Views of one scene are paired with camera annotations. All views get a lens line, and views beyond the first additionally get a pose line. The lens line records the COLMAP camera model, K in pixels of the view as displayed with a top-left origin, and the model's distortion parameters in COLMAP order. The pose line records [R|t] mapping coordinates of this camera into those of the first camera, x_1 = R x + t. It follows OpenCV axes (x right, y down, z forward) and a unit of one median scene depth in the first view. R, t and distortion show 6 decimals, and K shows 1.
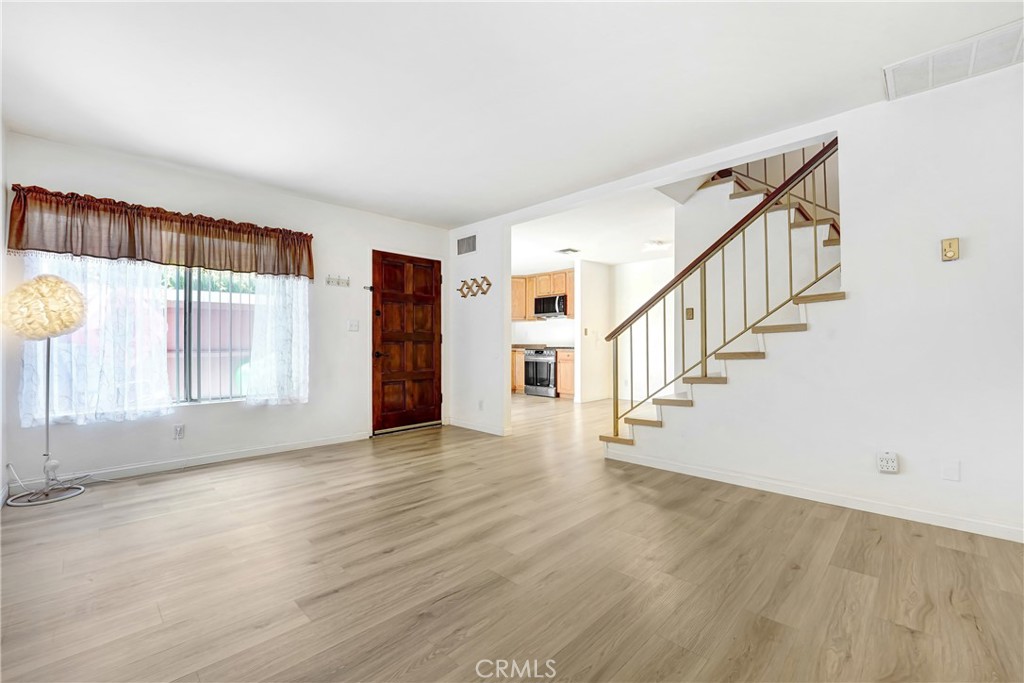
lens RADIAL K [[426.4, 0, 511.3], [0, 426.4, 337.2], [0, 0, 1]] dist [-0.013588, 0.000062]
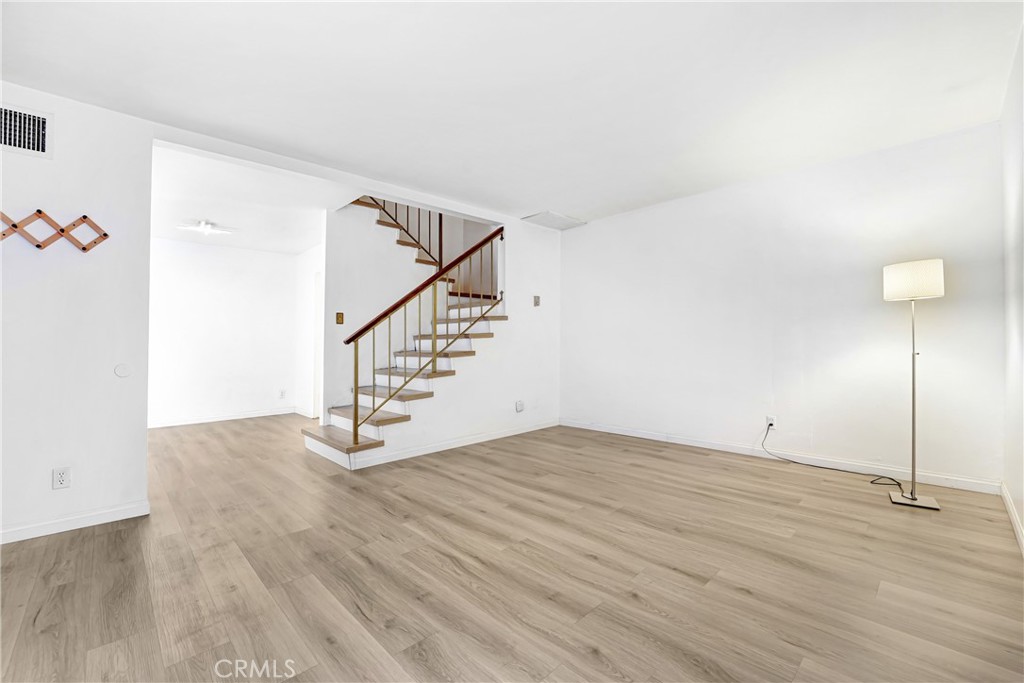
lens RADIAL K [[426.4, 0, 507.6], [0, 426.4, 341.4], [0, 0, 1]] dist [-0.013588, 0.000062]
pose [[0.037624, 0.007681, 0.999262, -0.622591], [-0.000733, 0.999970, -0.007659, 0.009139], [-0.999292, -0.000445, 0.037629, 0.567573]]
